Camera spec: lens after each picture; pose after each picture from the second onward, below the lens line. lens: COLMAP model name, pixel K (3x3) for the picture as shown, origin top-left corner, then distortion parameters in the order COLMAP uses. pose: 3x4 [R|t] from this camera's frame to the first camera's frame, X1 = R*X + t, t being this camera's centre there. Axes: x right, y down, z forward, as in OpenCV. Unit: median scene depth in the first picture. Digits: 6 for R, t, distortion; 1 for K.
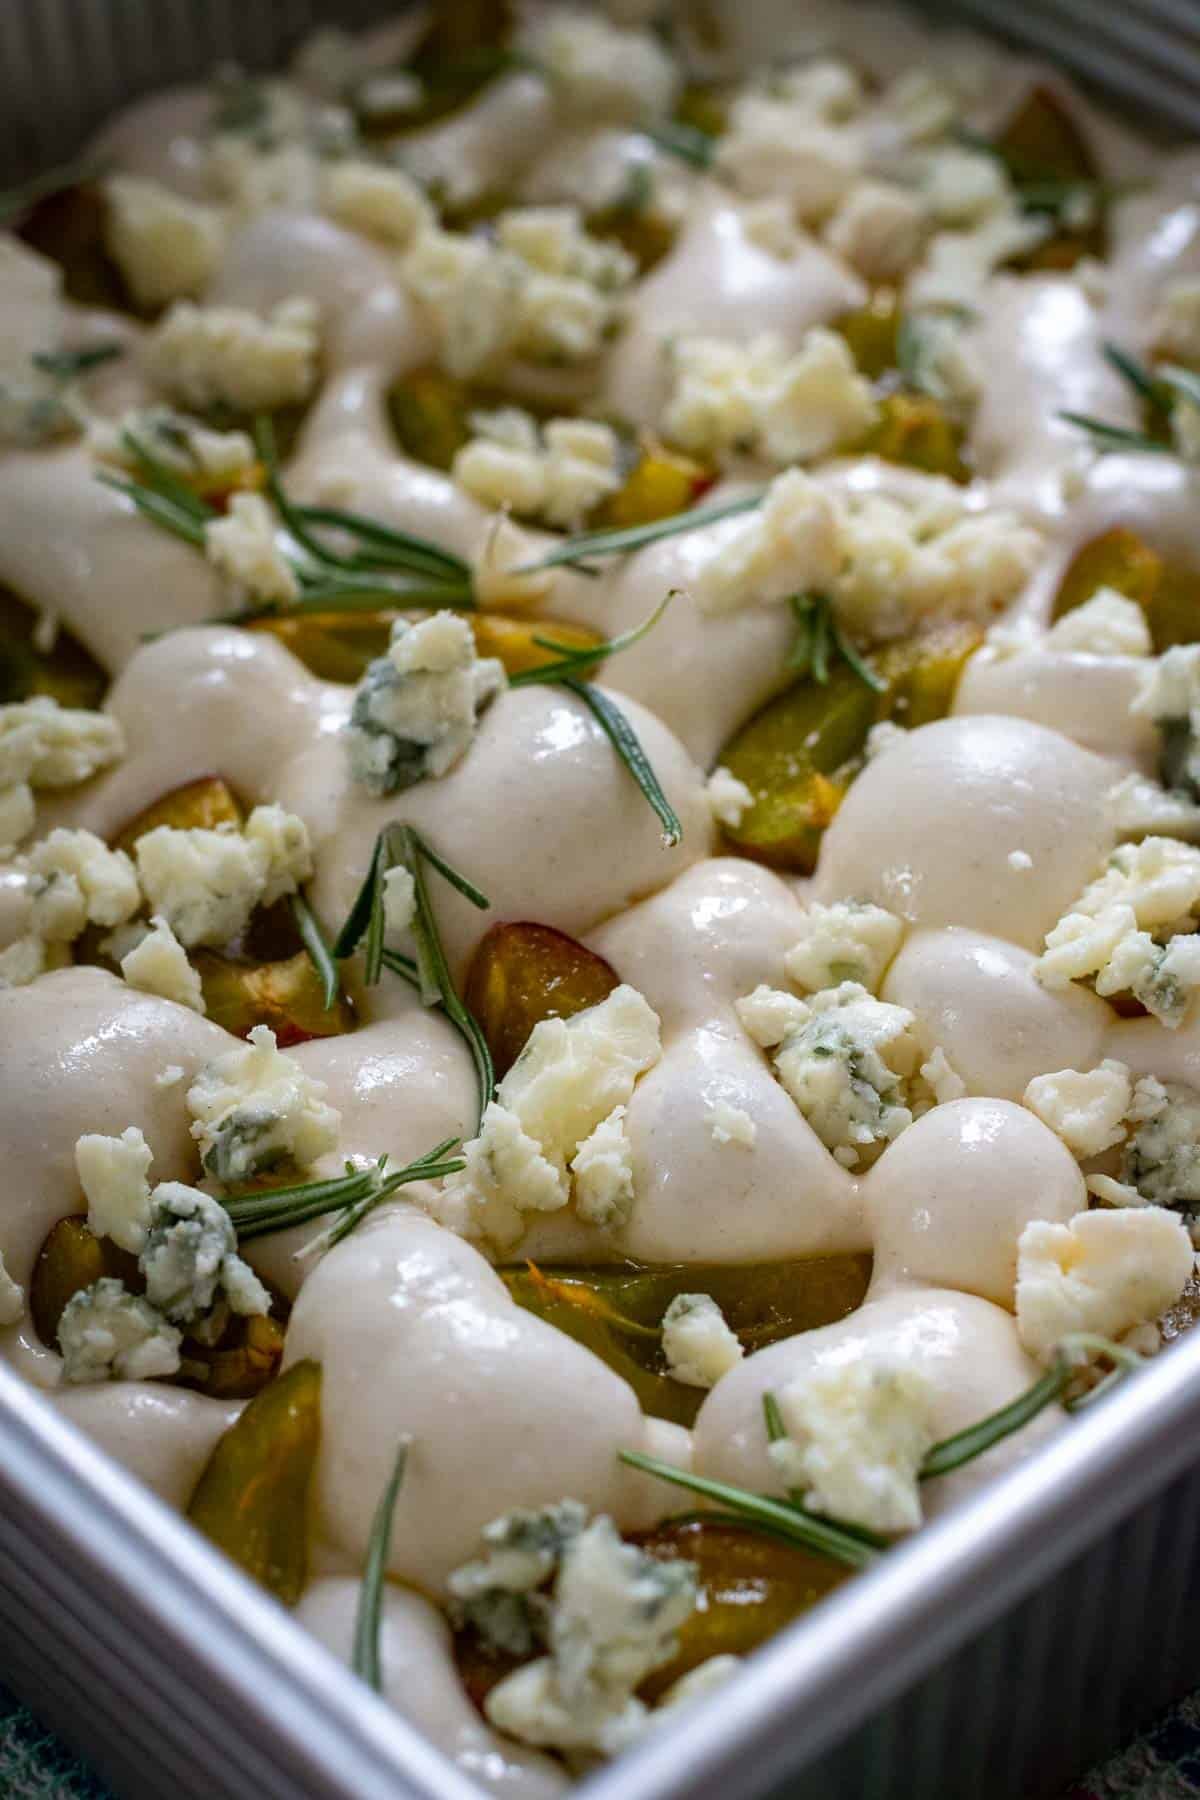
lens RADIAL K [[4214.2, 0, 600.0], [0, 4214.2, 900.0], [0, 0, 1]] dist [0.062897, 0.305131]
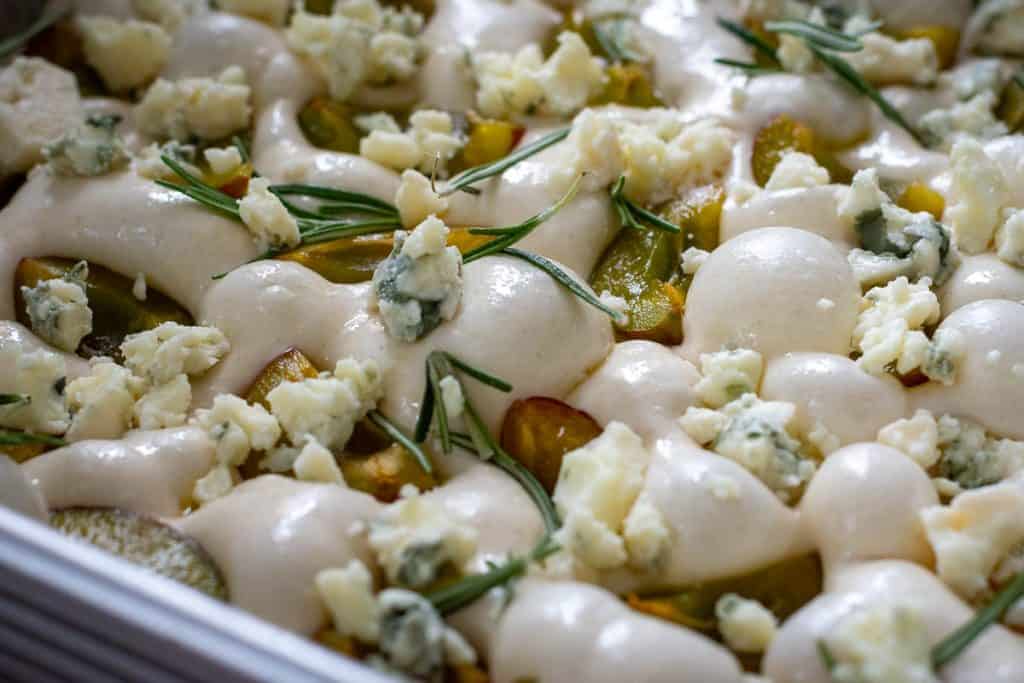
lens RADIAL K [[2397.4, 0, 512.0], [0, 2397.4, 341.5], [0, 0, 1]] dist [0.062897, 0.305131]
pose [[0.961938, -0.173055, 0.211489, -0.208502], [0.186982, 0.981211, -0.047575, 0.025677], [-0.199282, 0.085309, 0.976222, 0.125463]]
